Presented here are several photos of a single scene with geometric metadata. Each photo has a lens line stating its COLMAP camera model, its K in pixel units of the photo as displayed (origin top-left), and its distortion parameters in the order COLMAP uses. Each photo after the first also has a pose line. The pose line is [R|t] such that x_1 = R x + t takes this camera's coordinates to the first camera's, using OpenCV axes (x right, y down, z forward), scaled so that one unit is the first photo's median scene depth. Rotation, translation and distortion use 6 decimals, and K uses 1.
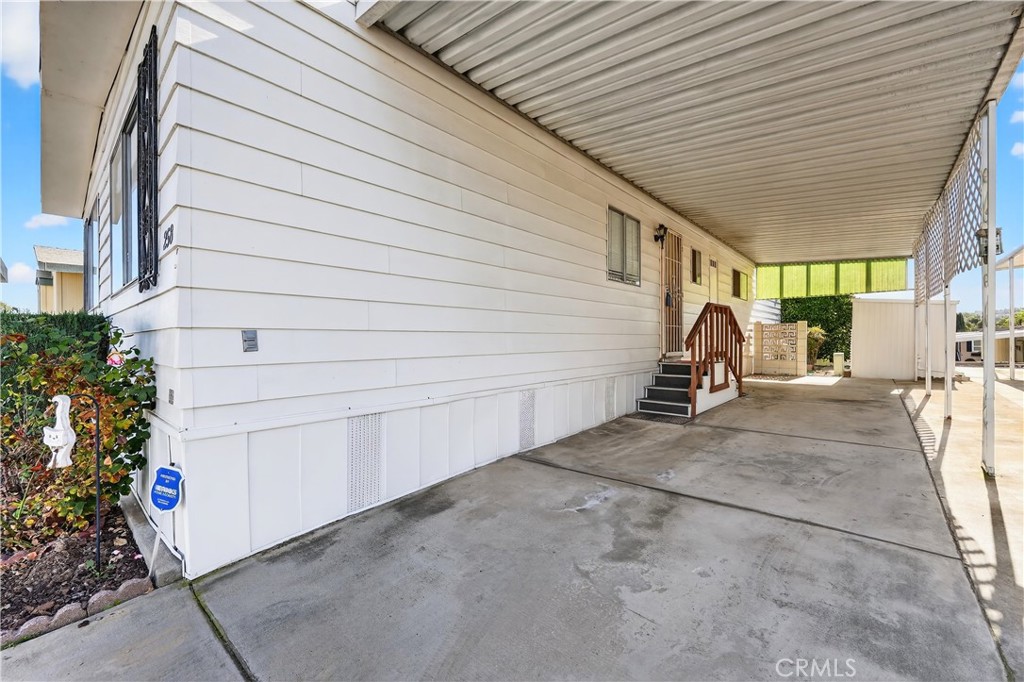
lens RADIAL K [[416.0, 0, 512.3], [0, 416.0, 338.9], [0, 0, 1]] dist [0.001872, 0.000204]
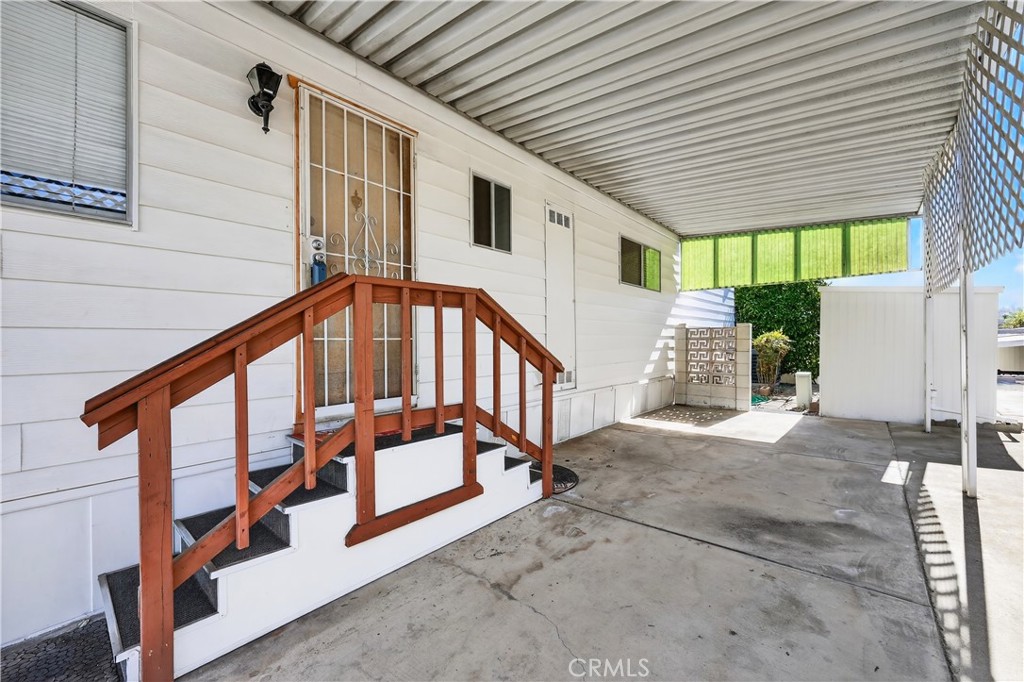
lens RADIAL K [[416.0, 0, 511.6], [0, 416.0, 339.7], [0, 0, 1]] dist [0.001872, 0.000204]
pose [[0.999938, -0.003019, 0.010696, 0.342064], [0.003025, 0.999995, -0.000548, -0.019054], [-0.010694, 0.000580, 0.999943, 0.377827]]
